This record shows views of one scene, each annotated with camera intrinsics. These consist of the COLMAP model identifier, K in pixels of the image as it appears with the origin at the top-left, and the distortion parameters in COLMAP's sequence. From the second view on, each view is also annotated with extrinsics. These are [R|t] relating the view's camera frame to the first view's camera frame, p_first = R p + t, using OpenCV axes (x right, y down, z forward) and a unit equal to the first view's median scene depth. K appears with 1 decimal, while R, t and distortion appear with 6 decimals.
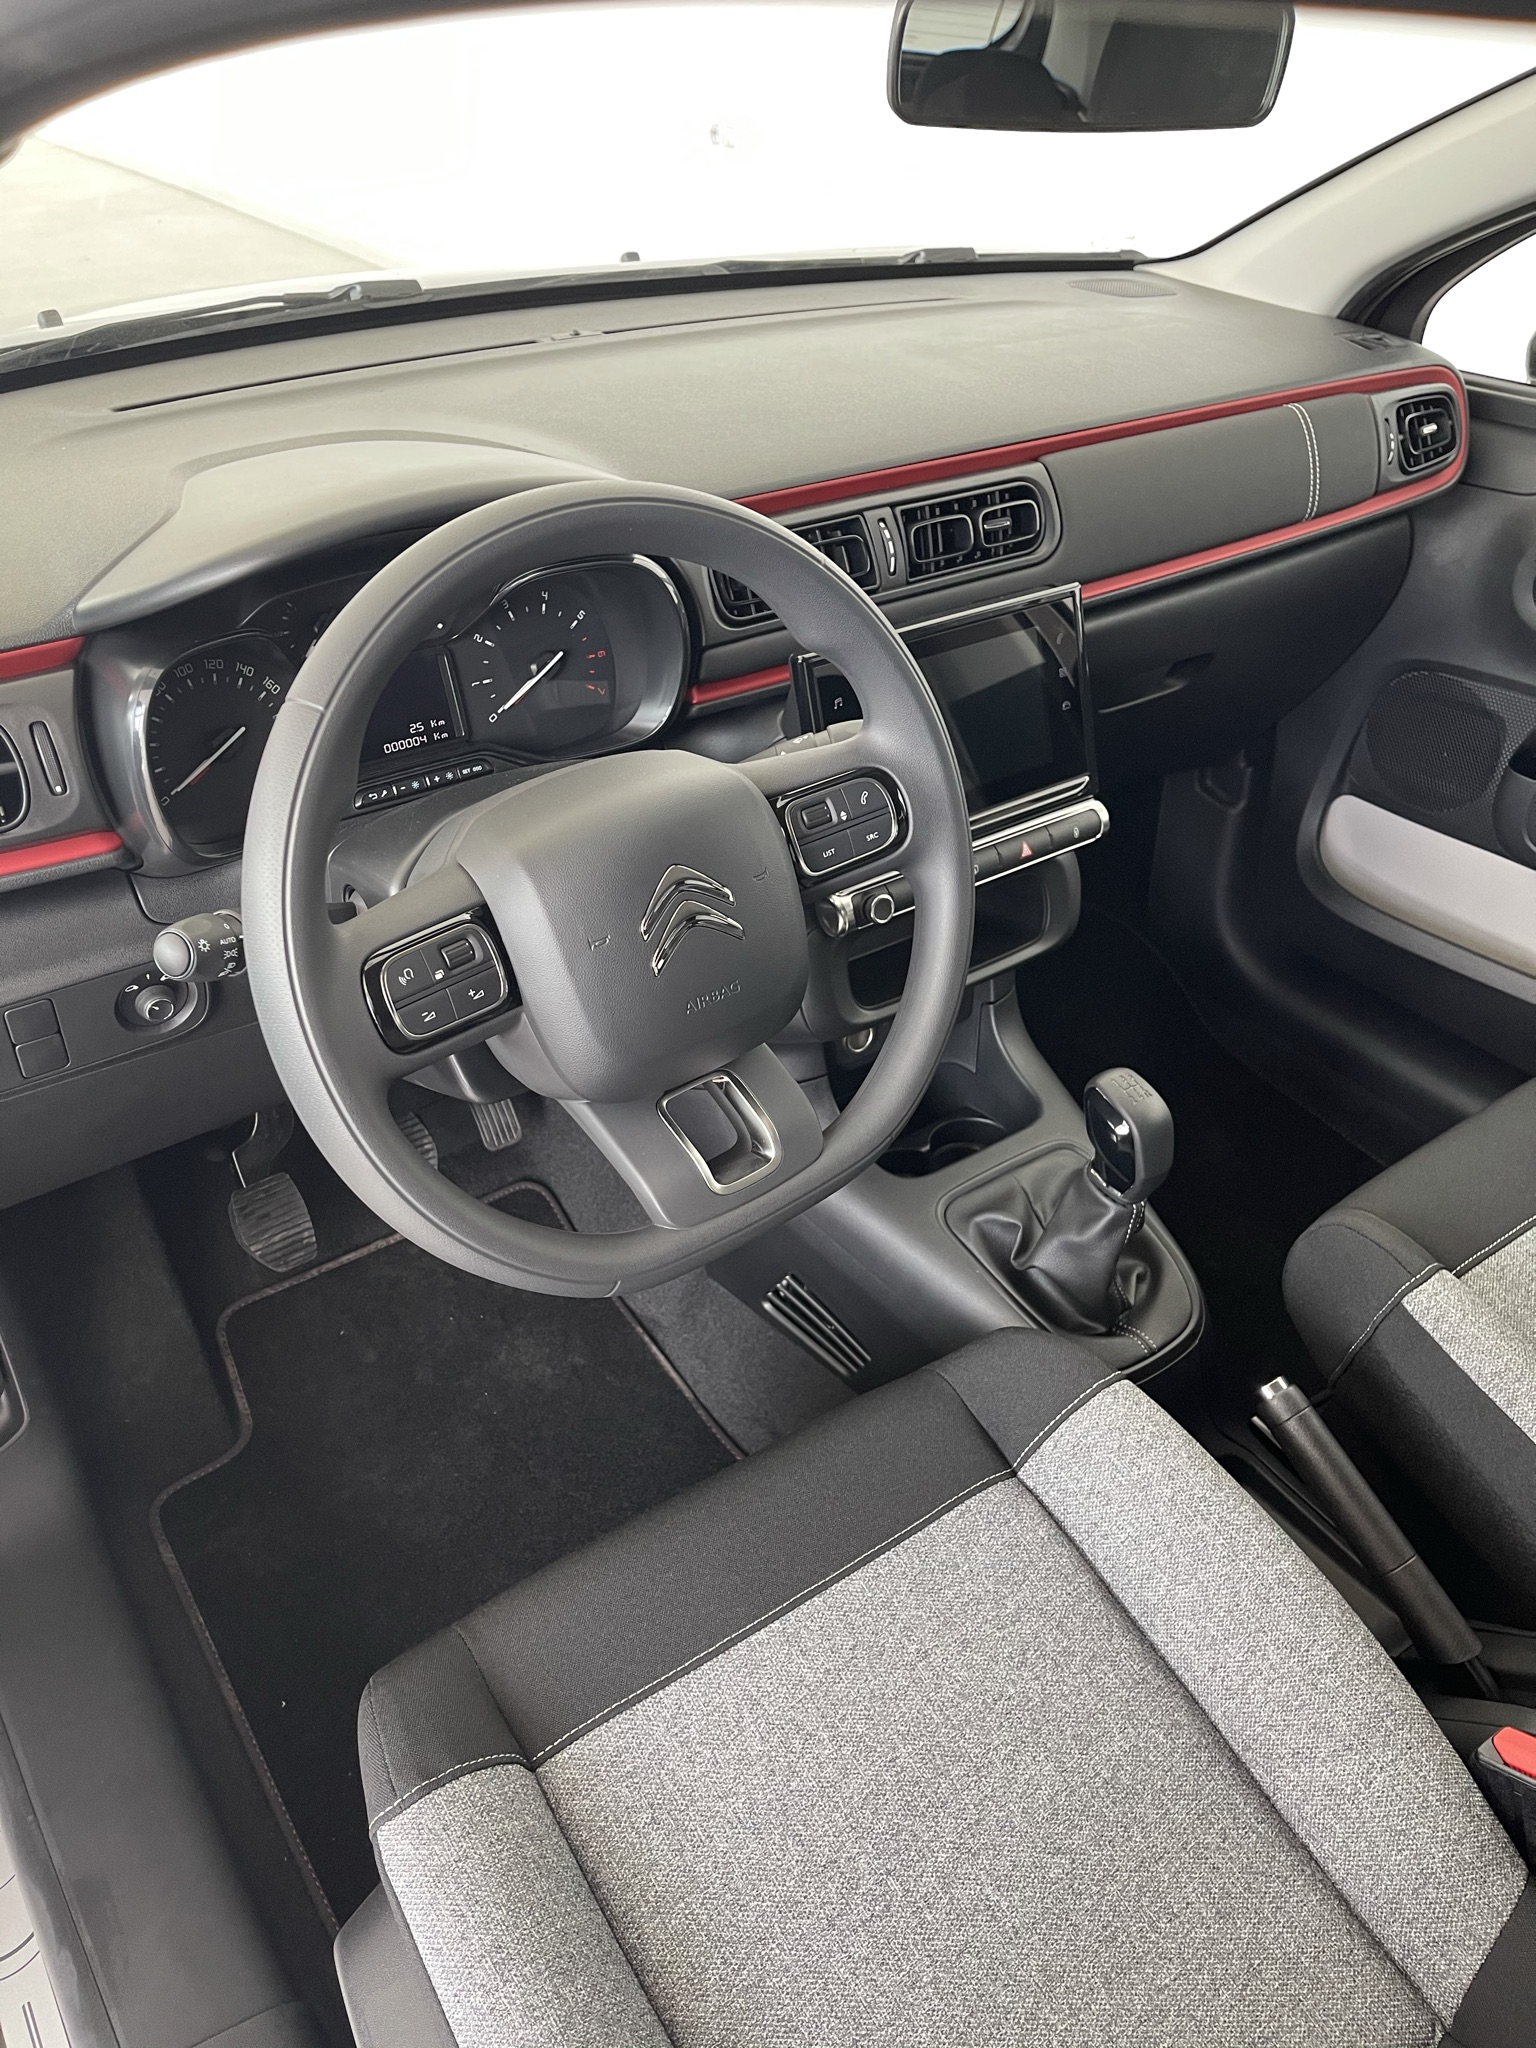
lens RADIAL K [[1541.0, 0, 774.2], [0, 1541.0, 1030.4], [0, 0, 1]] dist [0.068350, -0.105124]
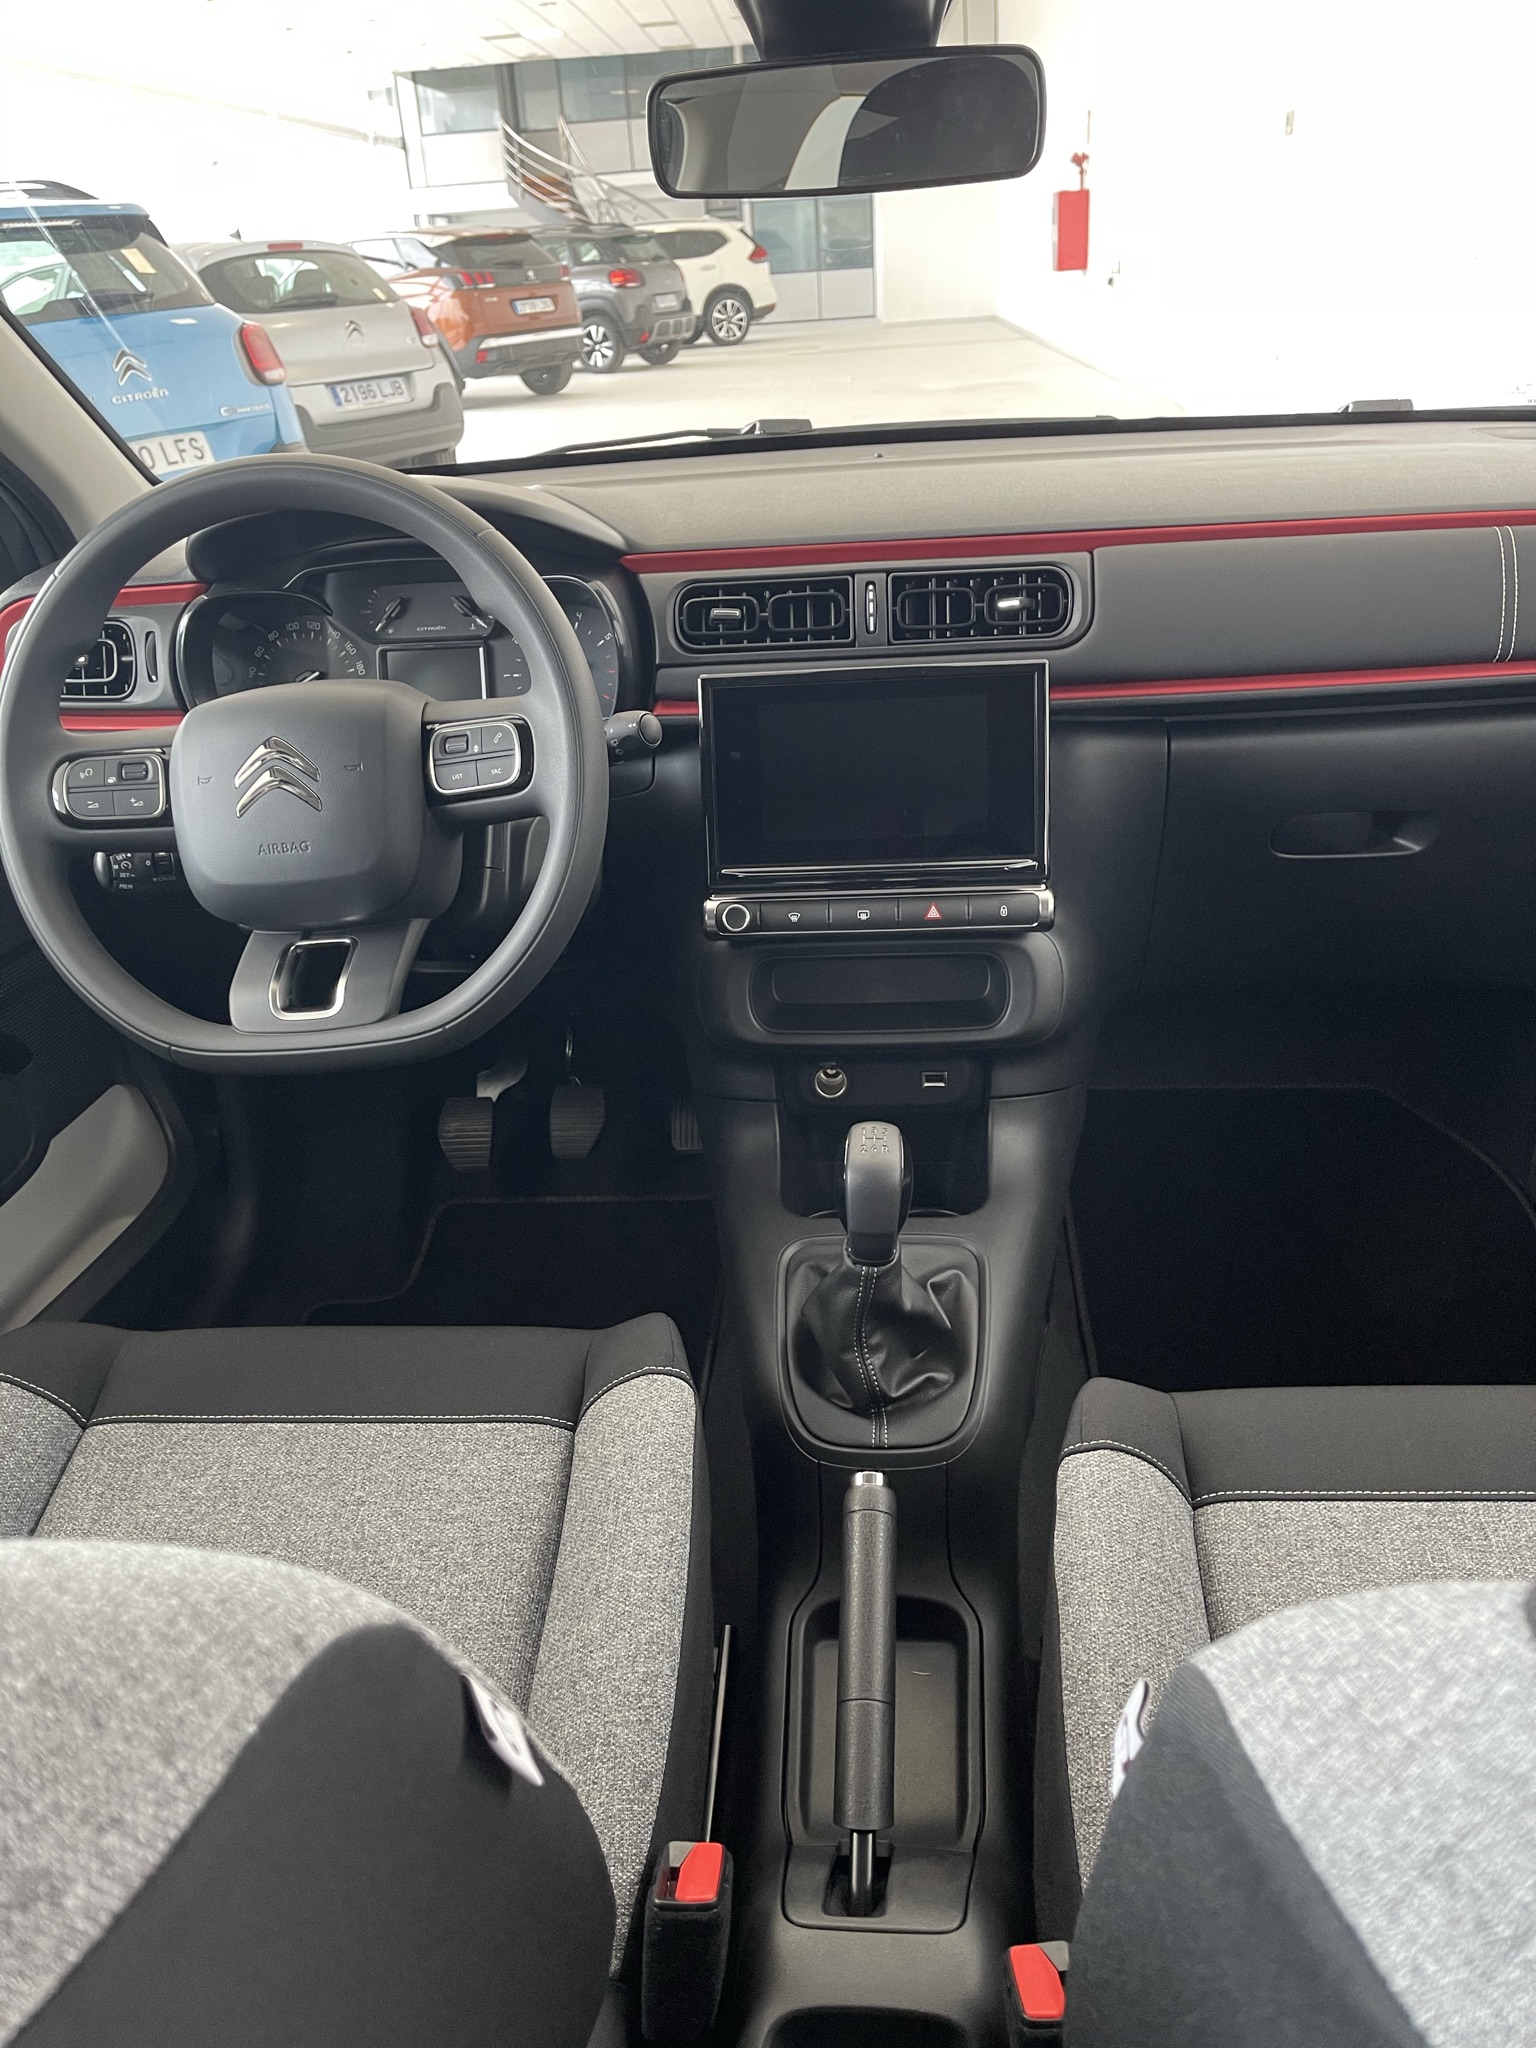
lens RADIAL K [[1541.0, 0, 755.3], [0, 1541.0, 1024.6], [0, 0, 1]] dist [0.068350, -0.105124]
pose [[0.767626, 0.221526, -0.601396, 0.720453], [-0.311721, 0.948943, -0.048337, 0.038558], [0.559983, 0.224572, 0.797488, 0.166168]]
